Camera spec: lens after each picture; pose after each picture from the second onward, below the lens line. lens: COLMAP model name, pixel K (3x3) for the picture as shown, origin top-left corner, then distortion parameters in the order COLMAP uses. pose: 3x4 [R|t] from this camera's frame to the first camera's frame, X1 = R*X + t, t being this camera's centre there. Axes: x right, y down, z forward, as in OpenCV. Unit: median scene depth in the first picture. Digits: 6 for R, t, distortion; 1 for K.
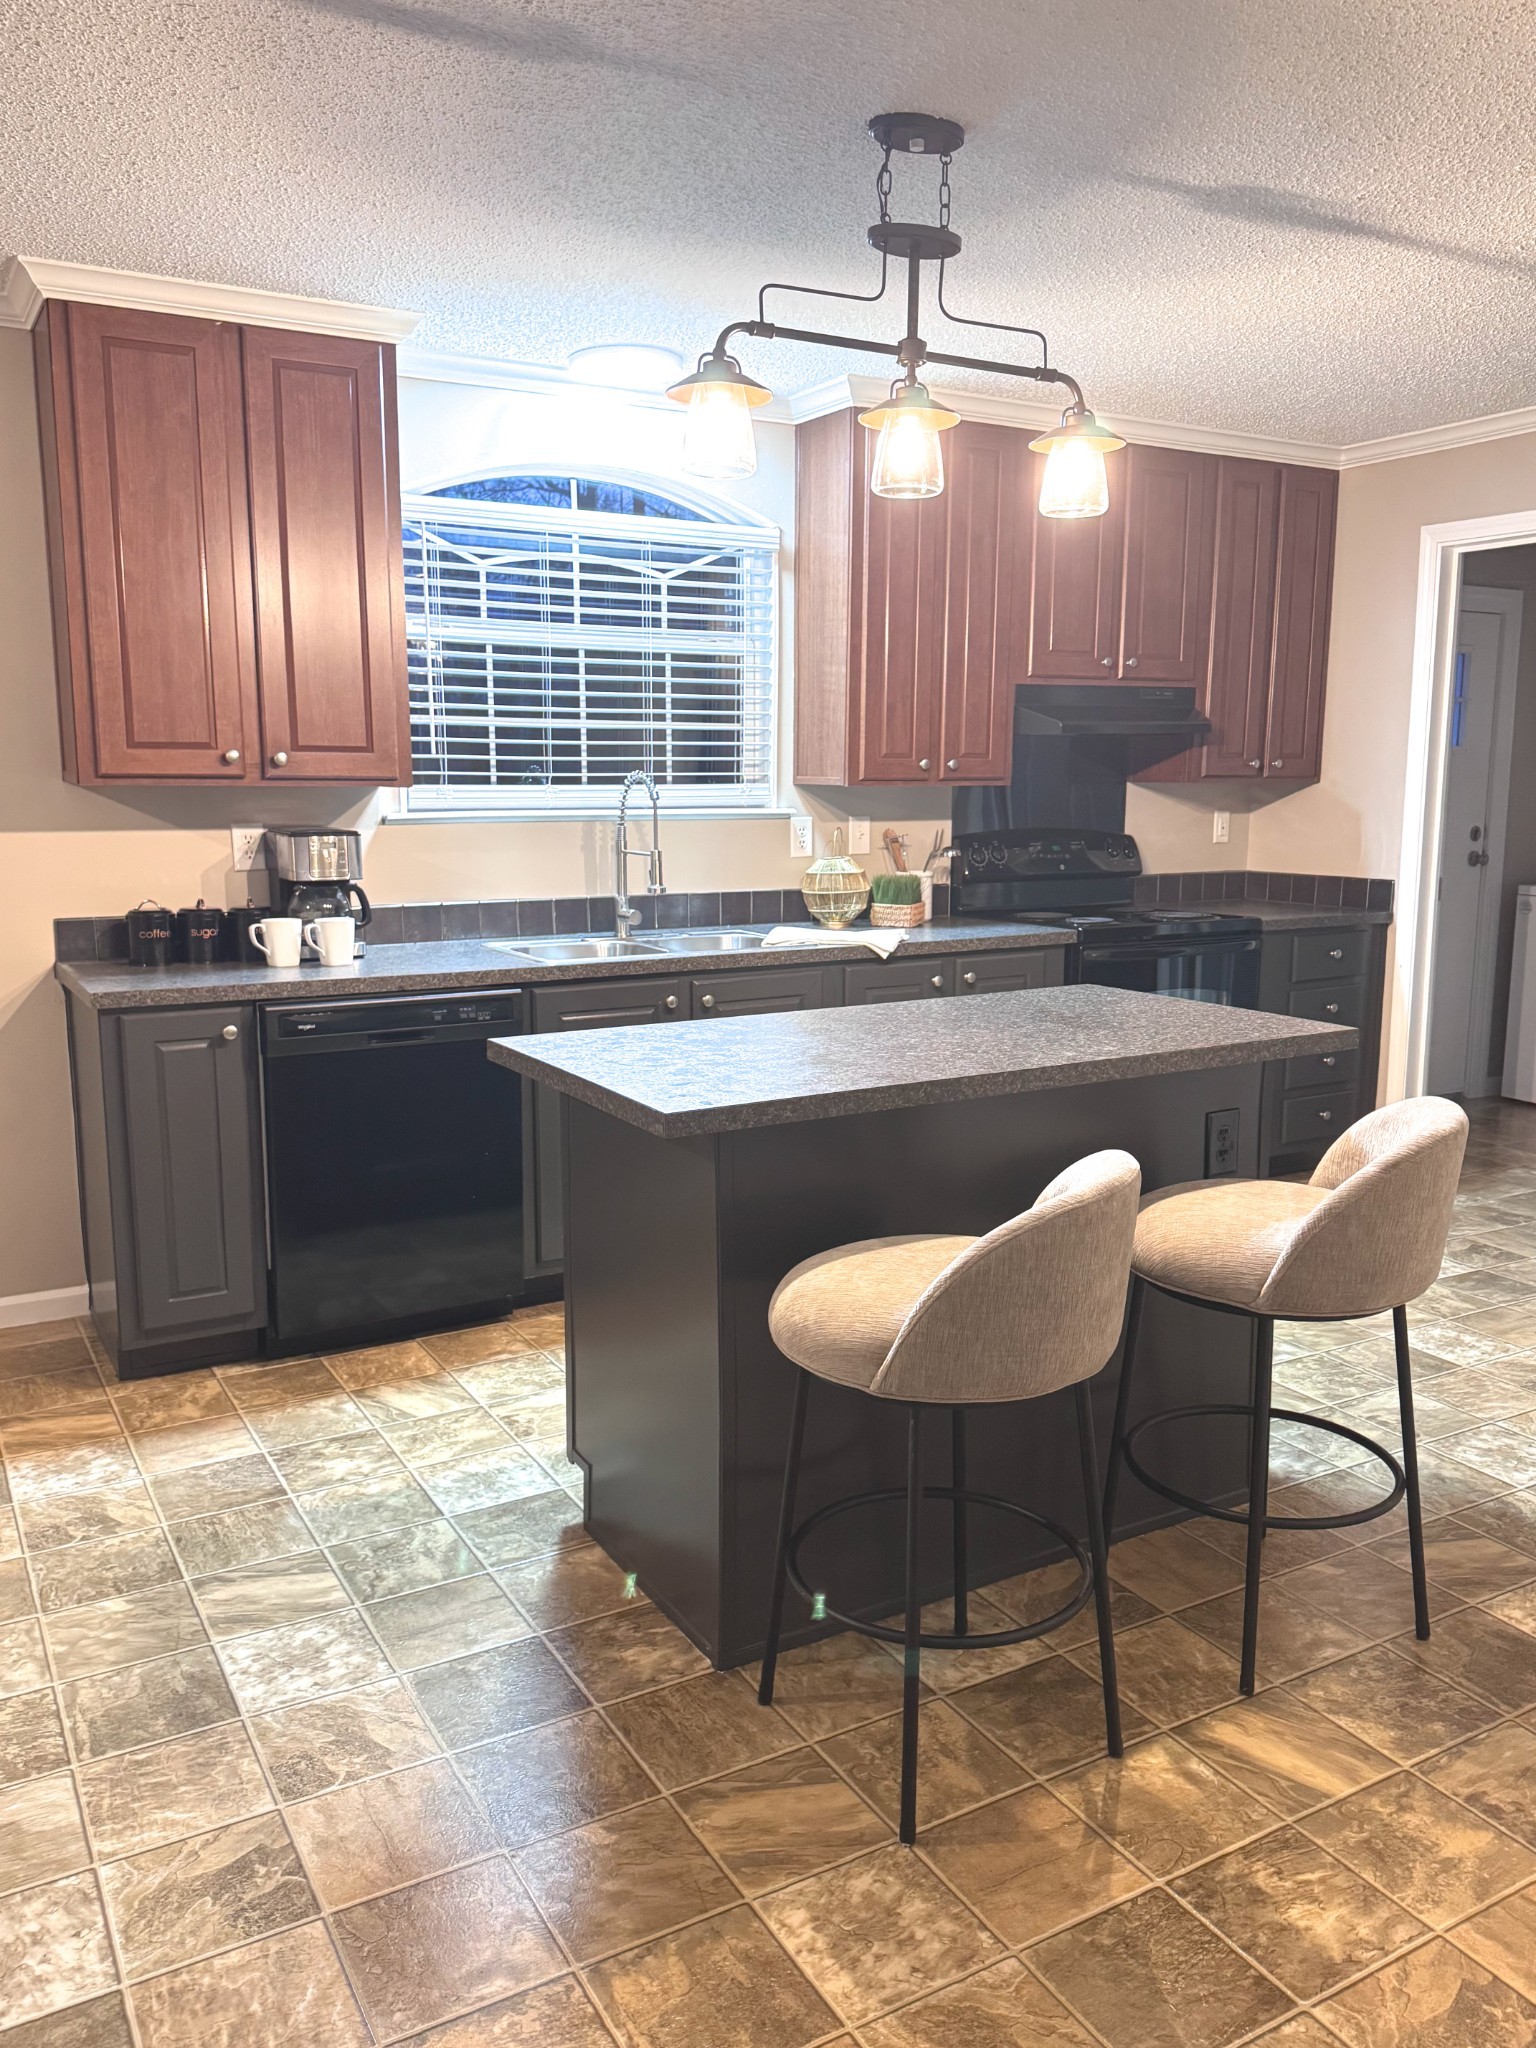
lens RADIAL K [[1509.1, 0, 767.0], [0, 1509.1, 988.8], [0, 0, 1]] dist [0.041245, 0.001304]
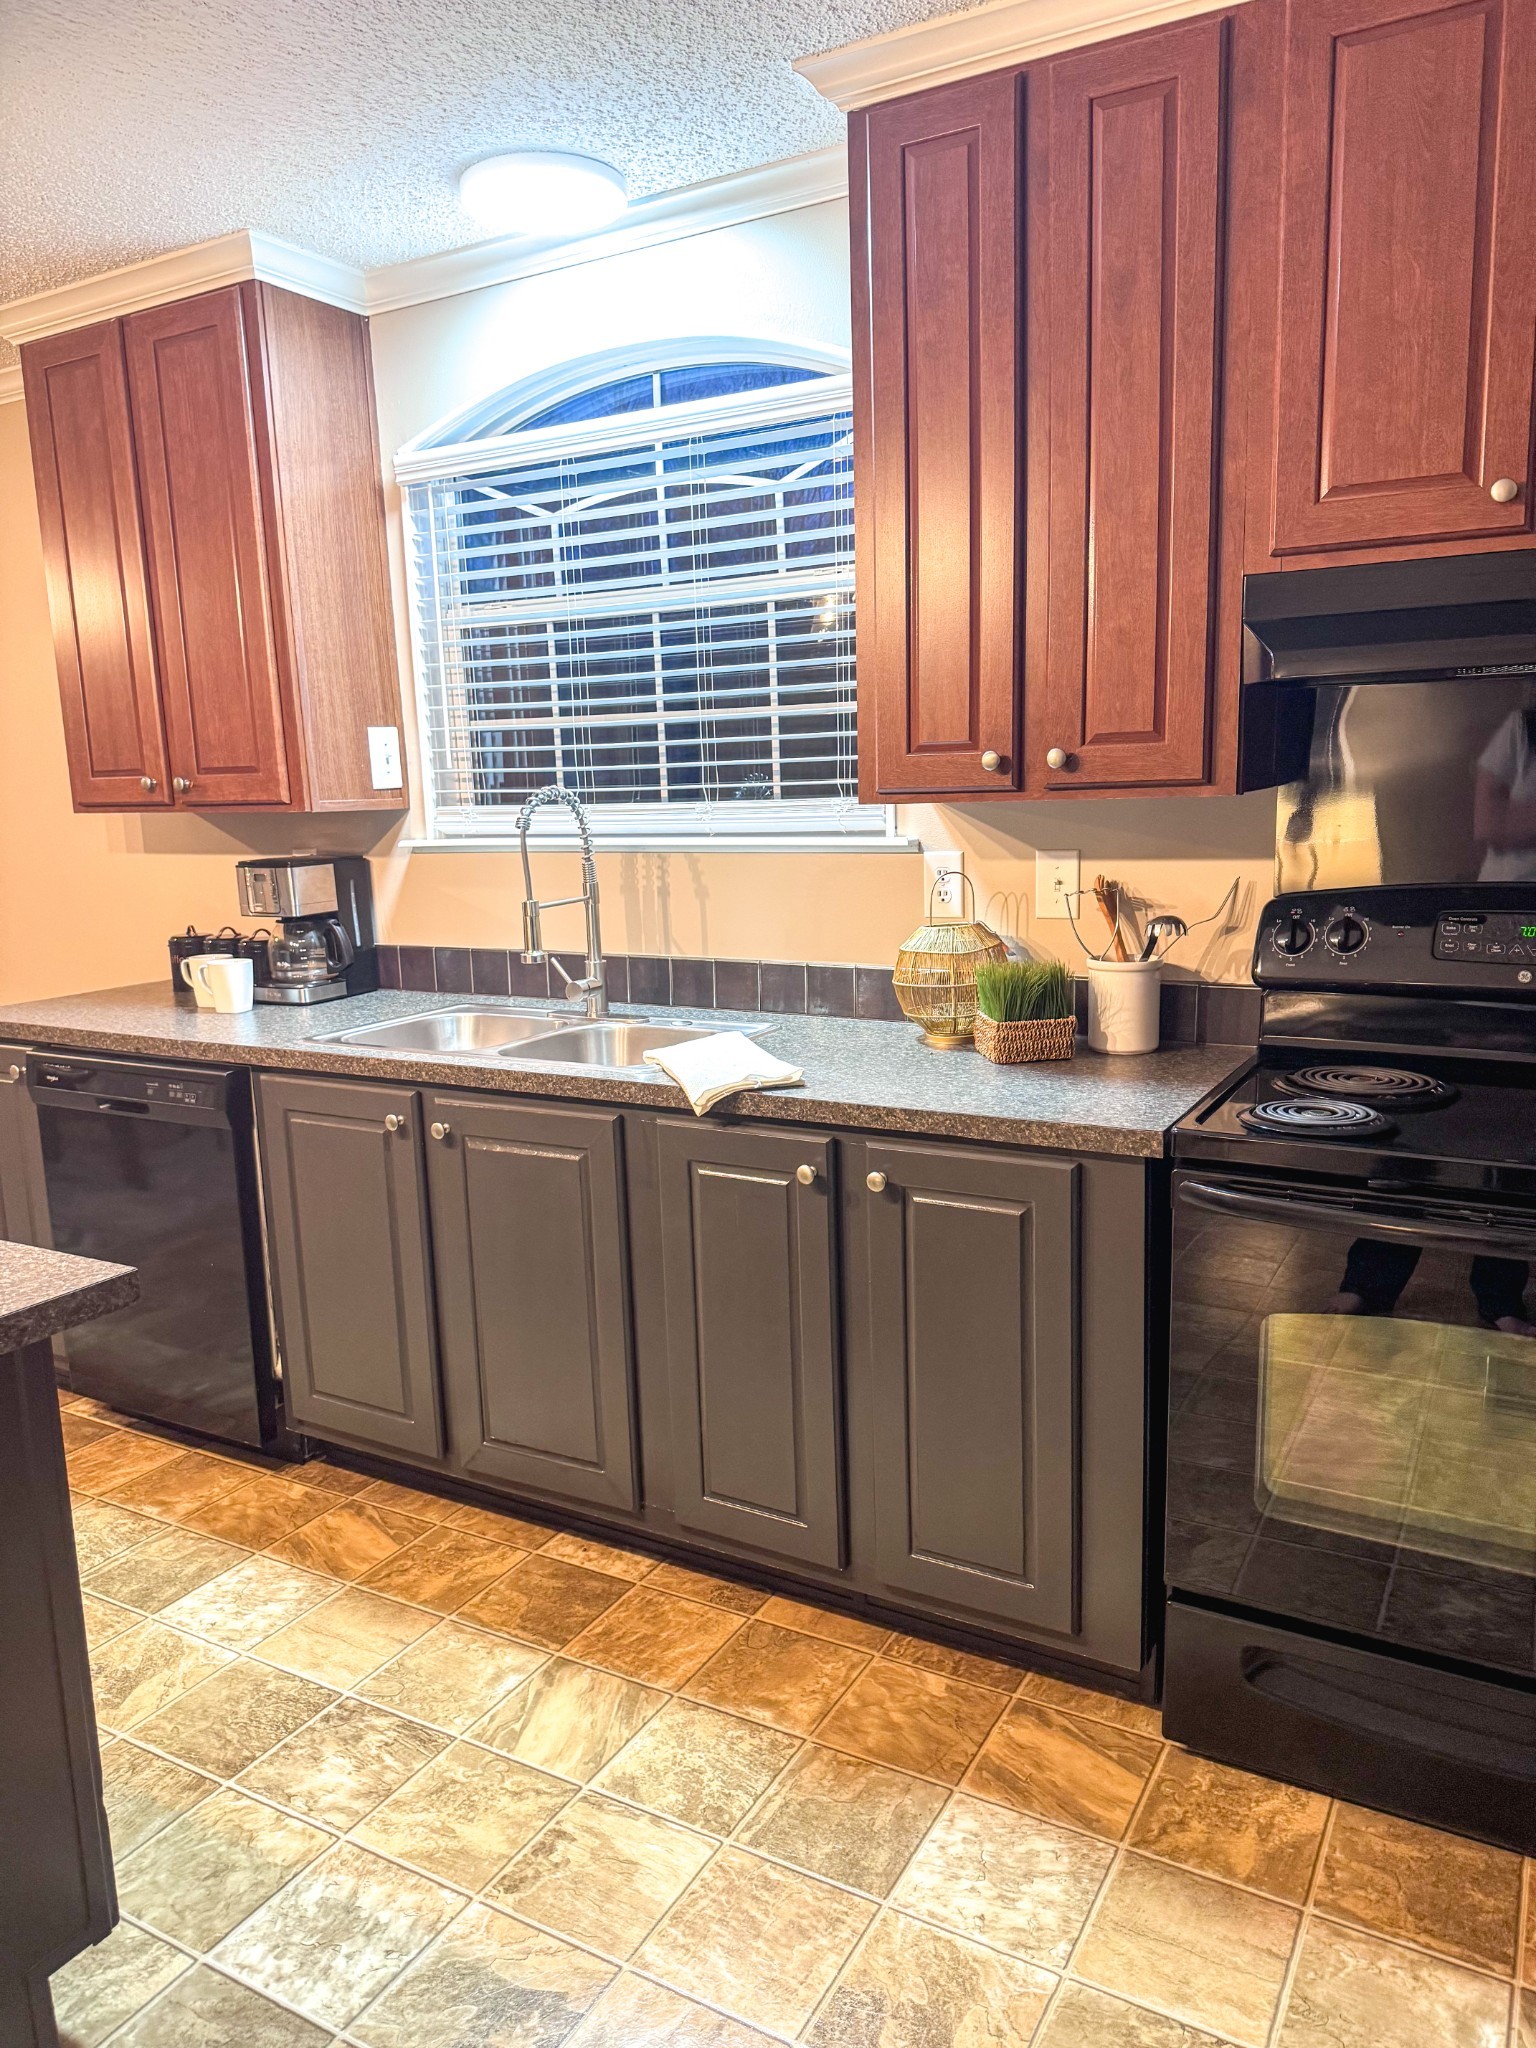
lens RADIAL K [[1492.3, 0, 768.0], [0, 1492.3, 1024.0], [0, 0, 1]] dist [0.054566, -0.000769]
pose [[0.488484, 0.123838, -0.863741, 0.538208], [-0.088416, 0.991808, 0.092196, -0.101036], [0.868082, 0.031332, 0.495431, 0.700555]]
